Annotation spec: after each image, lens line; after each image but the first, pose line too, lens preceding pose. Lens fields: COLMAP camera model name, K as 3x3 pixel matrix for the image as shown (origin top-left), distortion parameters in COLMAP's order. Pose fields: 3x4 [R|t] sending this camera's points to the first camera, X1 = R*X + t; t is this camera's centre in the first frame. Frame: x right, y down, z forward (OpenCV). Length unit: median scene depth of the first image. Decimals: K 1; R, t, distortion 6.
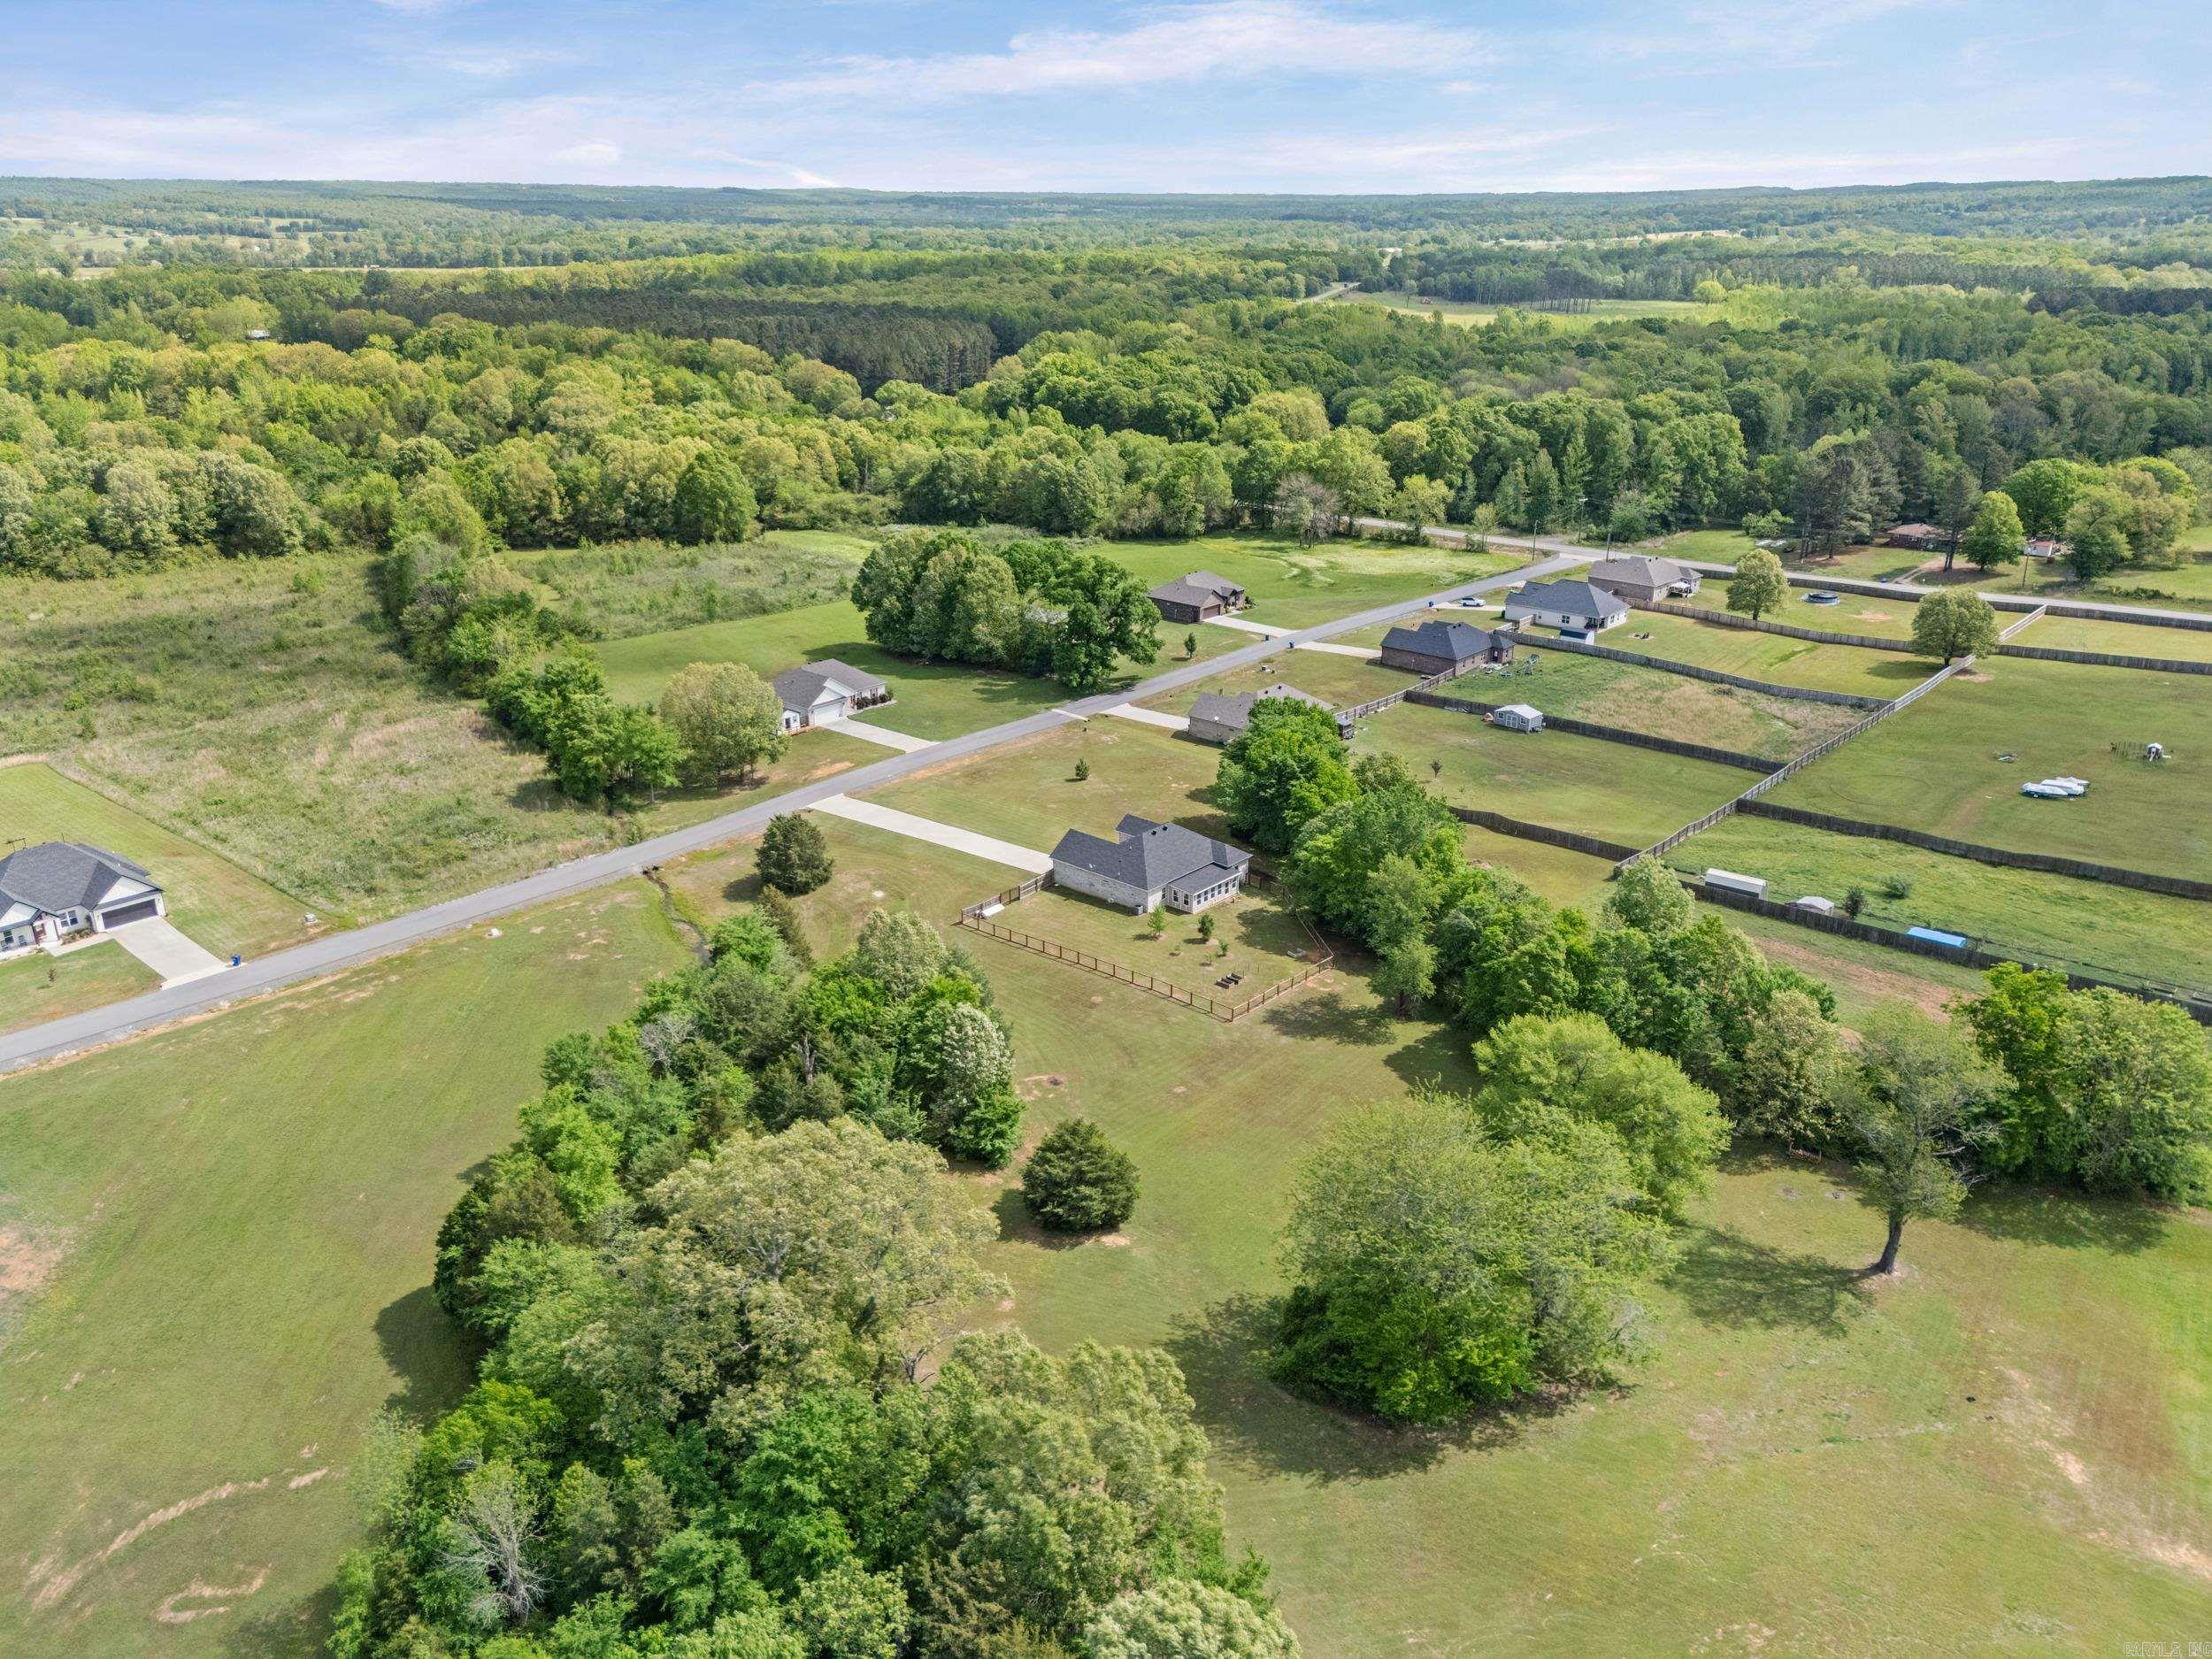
lens RADIAL K [[1641.5, 0, 1121.7], [0, 1641.5, 828.4], [0, 0, 1]] dist [0.061025, -0.050982]
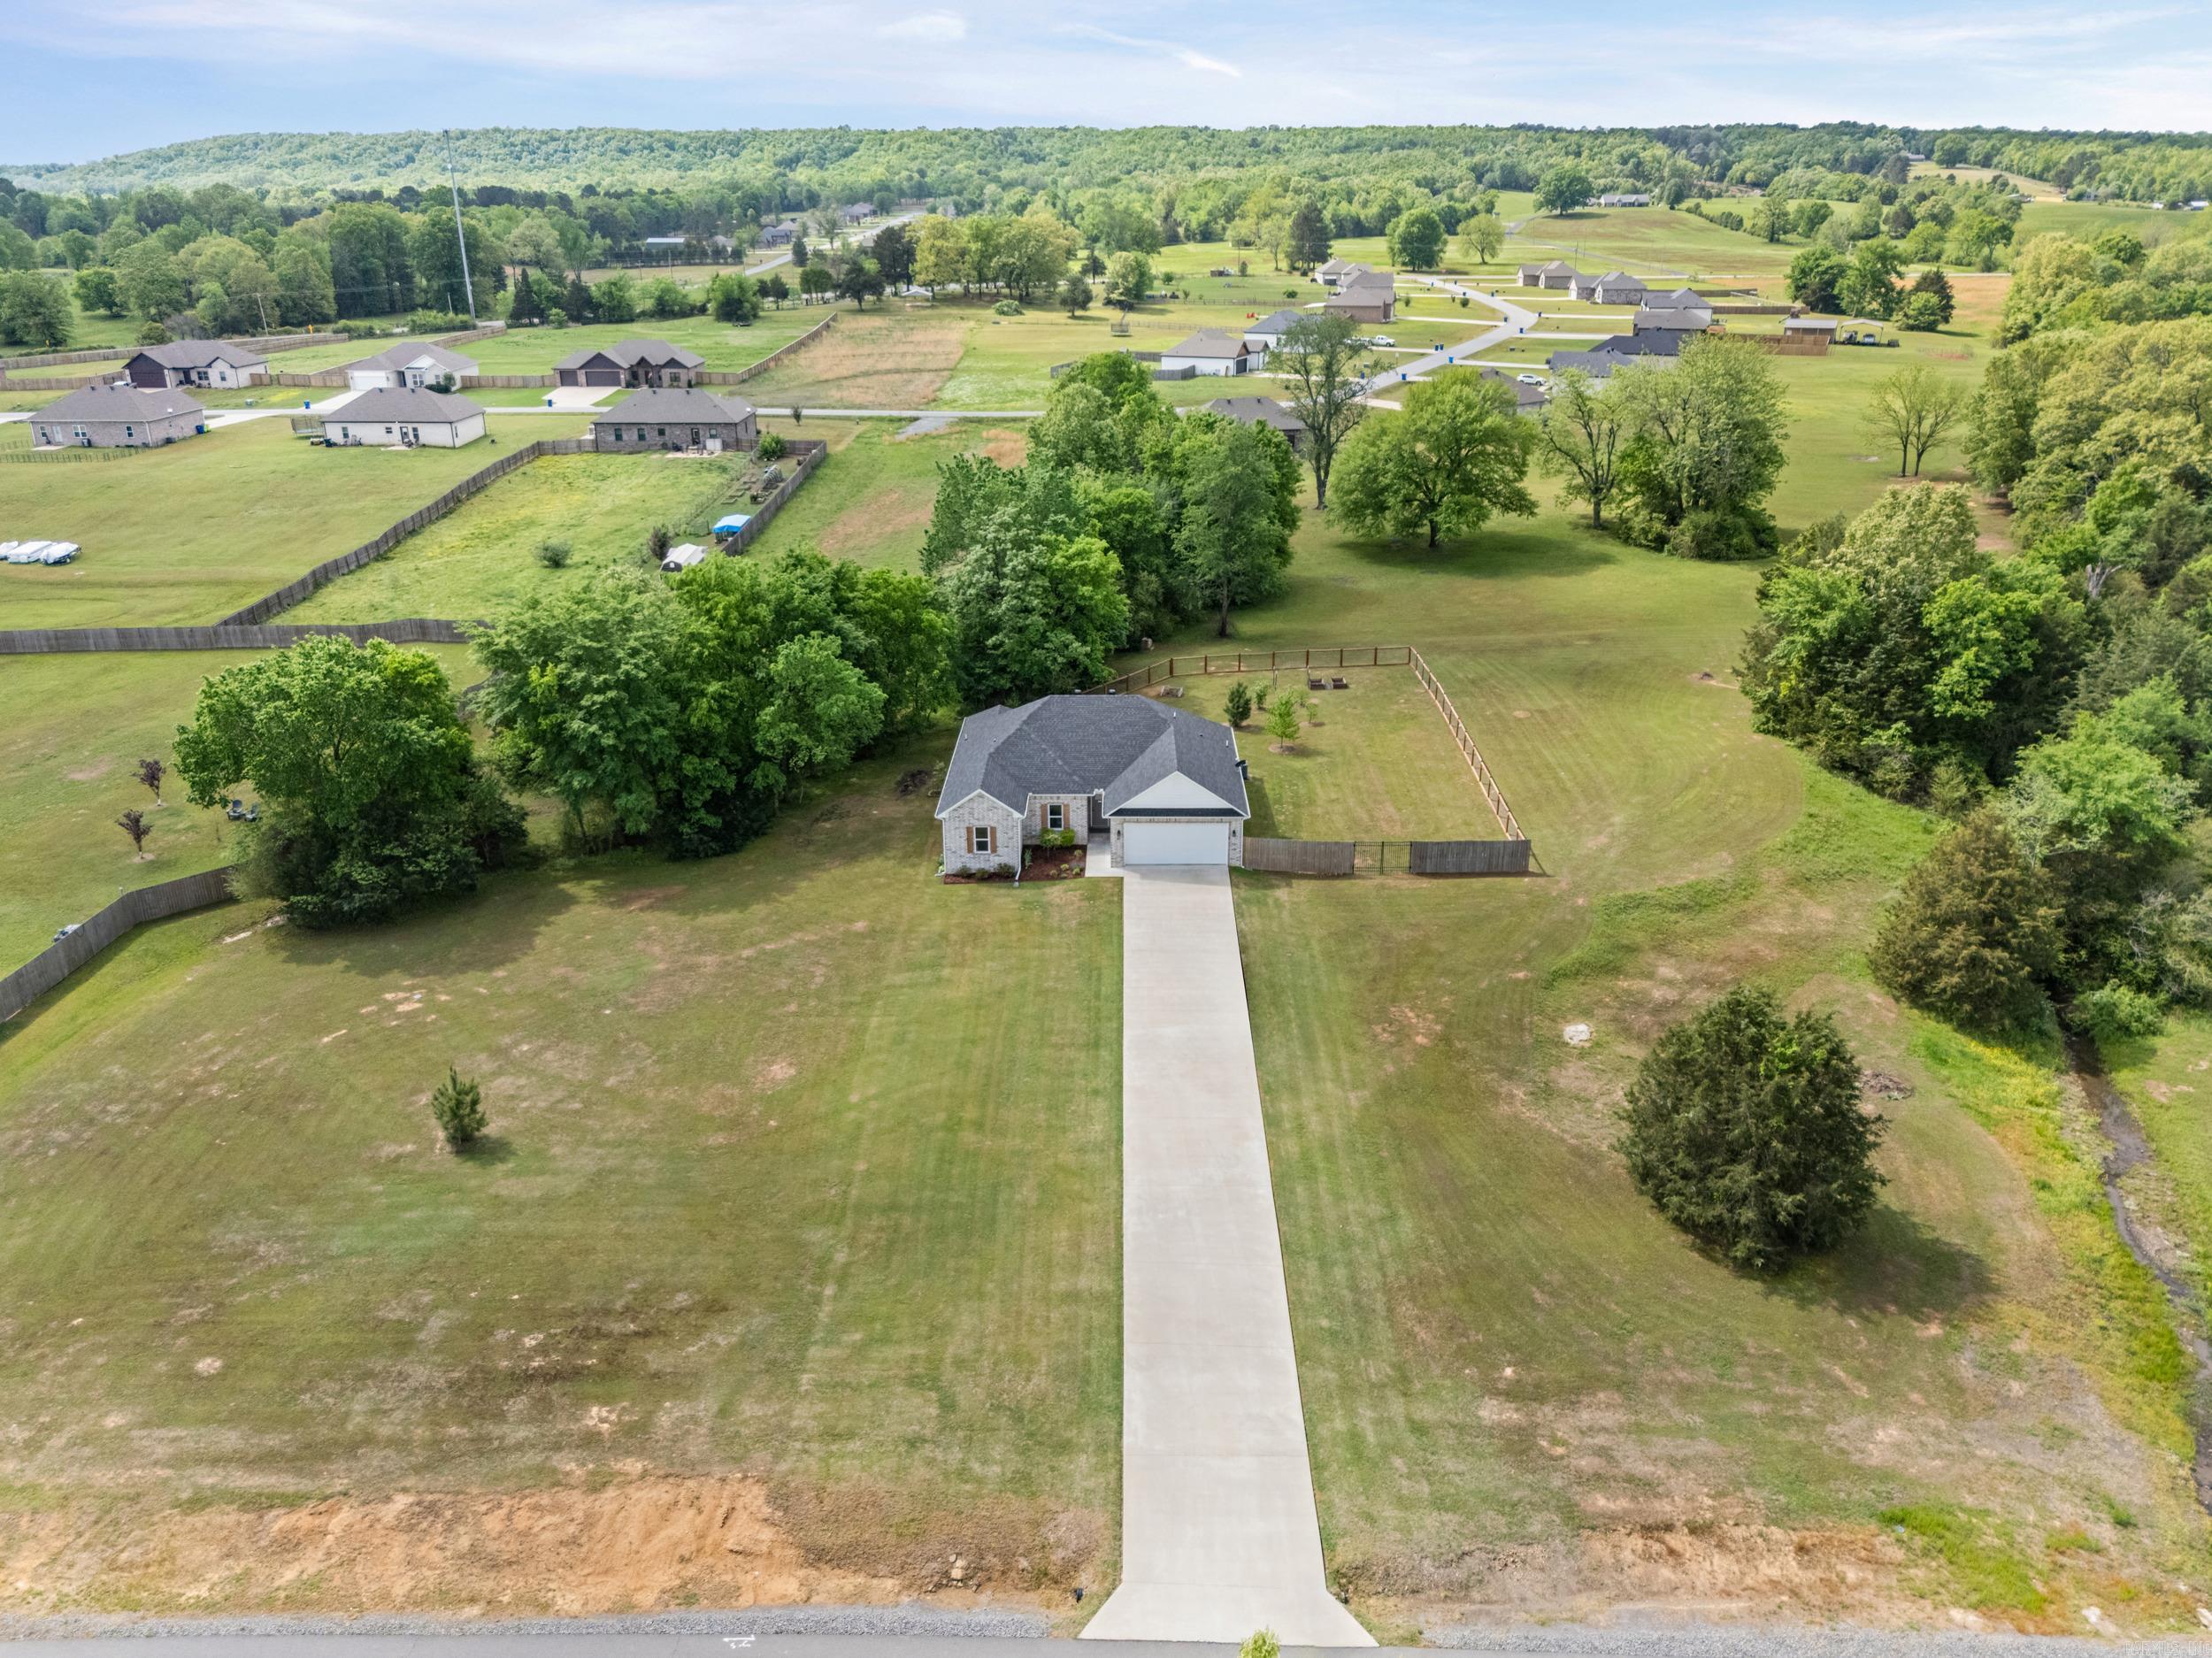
lens RADIAL K [[1641.5, 0, 1121.7], [0, 1641.5, 827.9], [0, 0, 1]] dist [0.061025, -0.050982]
pose [[-0.654471, -0.272511, 0.705269, -0.247318], [0.274754, 0.783302, 0.557627, -0.174058], [-0.704399, 0.558727, -0.437775, 0.907196]]
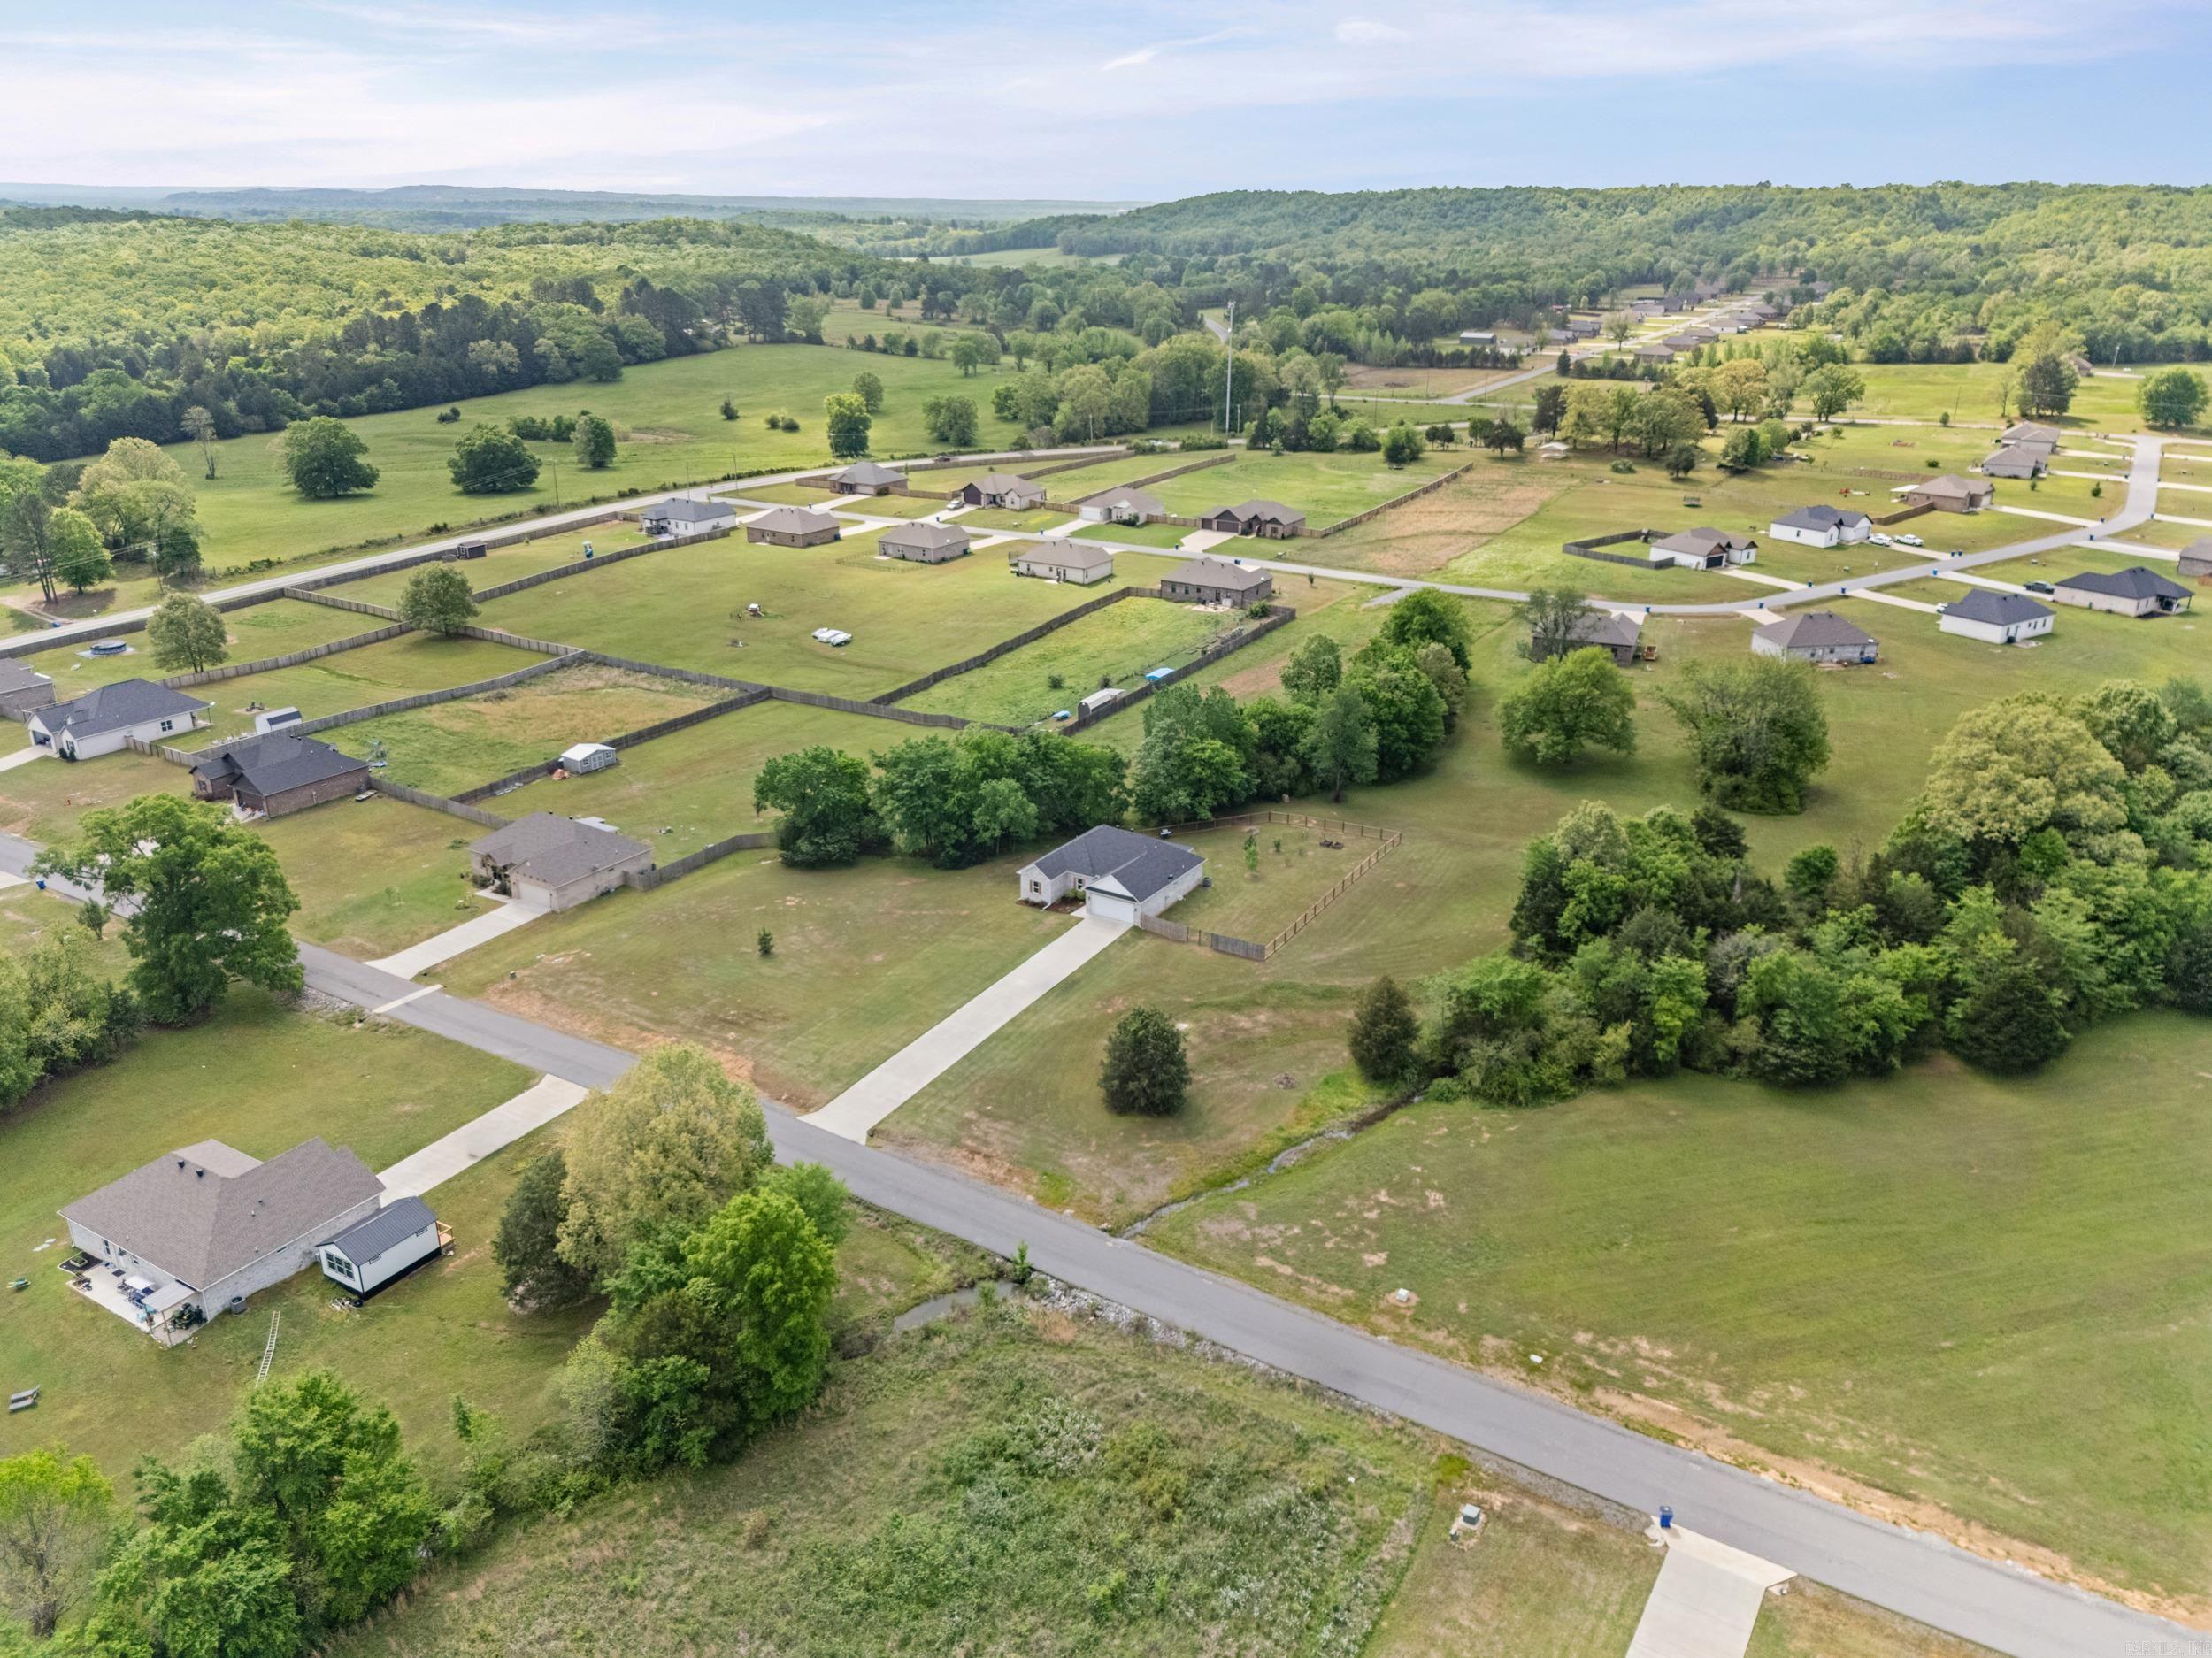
lens RADIAL K [[1675.9, 0, 1106.6], [0, 1675.9, 777.9], [0, 0, 1]] dist [0.107732, -0.166862]
pose [[-0.160437, -0.325440, 0.931852, -0.664374], [0.352690, 0.862854, 0.362066, -0.289127], [-0.921884, 0.386744, -0.023654, 0.753472]]
